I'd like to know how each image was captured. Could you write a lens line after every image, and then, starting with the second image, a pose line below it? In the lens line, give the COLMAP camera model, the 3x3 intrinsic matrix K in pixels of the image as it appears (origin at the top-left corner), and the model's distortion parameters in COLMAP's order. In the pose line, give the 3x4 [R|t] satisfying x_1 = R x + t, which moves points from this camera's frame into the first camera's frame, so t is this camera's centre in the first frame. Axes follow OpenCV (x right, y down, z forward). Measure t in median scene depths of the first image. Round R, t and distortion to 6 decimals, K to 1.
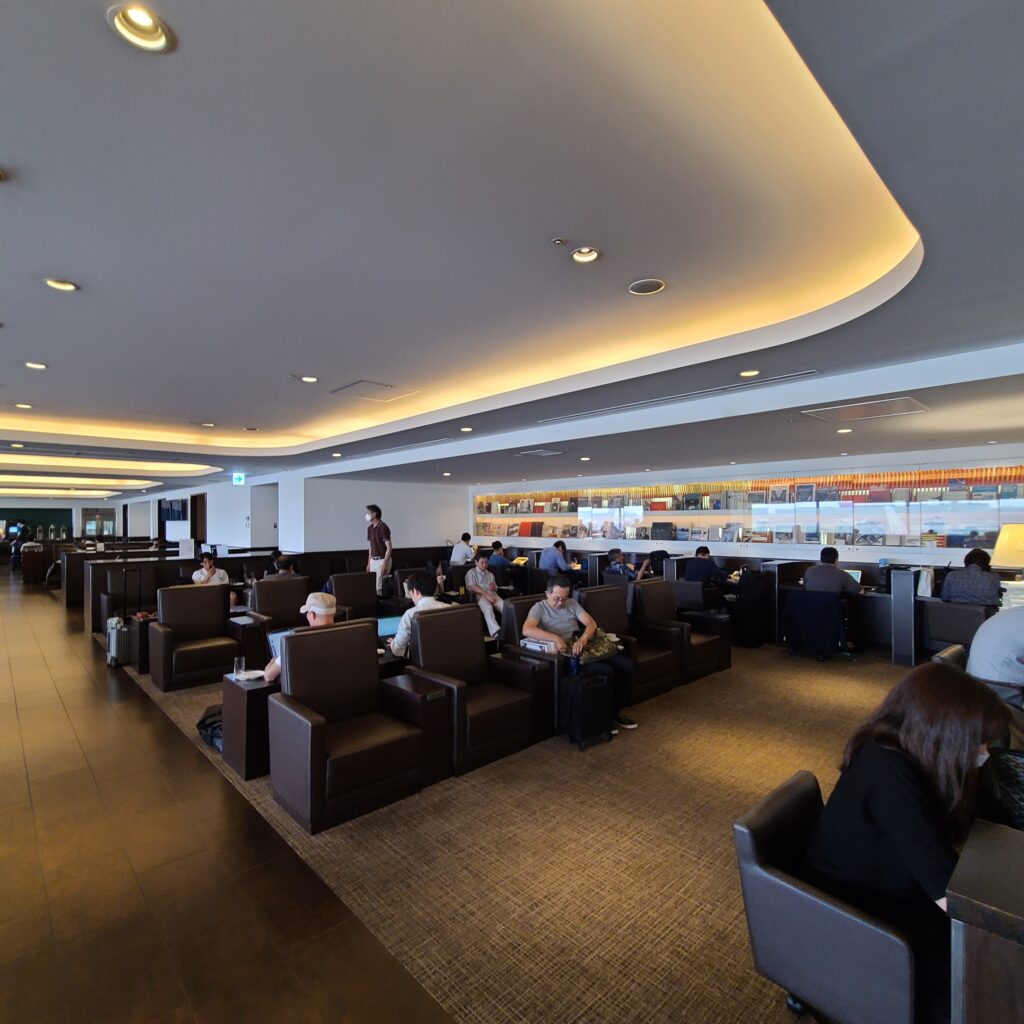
lens RADIAL K [[553.8, 0, 511.9], [0, 553.8, 519.1], [0, 0, 1]] dist [-0.003648, -0.000173]
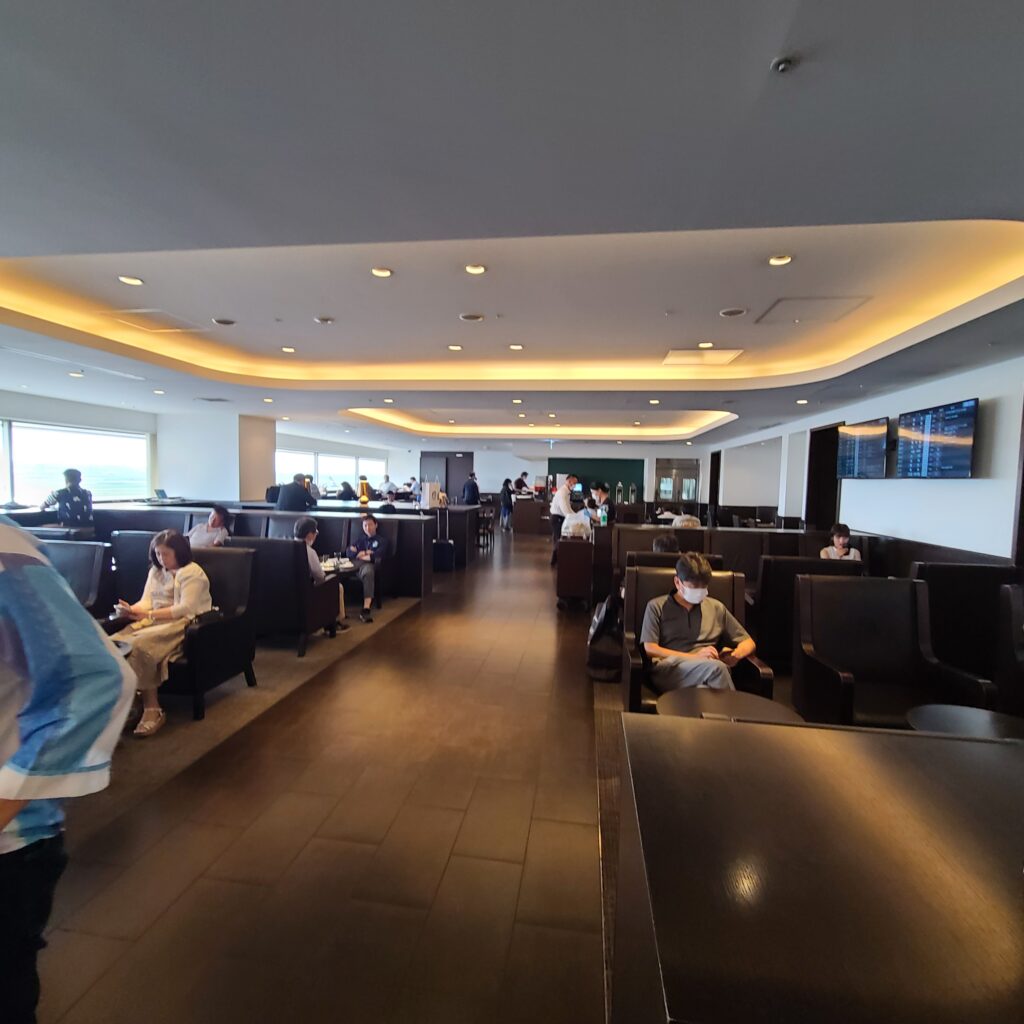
lens RADIAL K [[553.8, 0, 511.9], [0, 553.8, 512.8], [0, 0, 1]] dist [-0.003648, -0.000173]
pose [[0.625605, 0.068314, -0.777143, -0.363247], [-0.025917, 0.997429, 0.066814, 0.005692], [0.779709, -0.021658, 0.625767, 0.444524]]
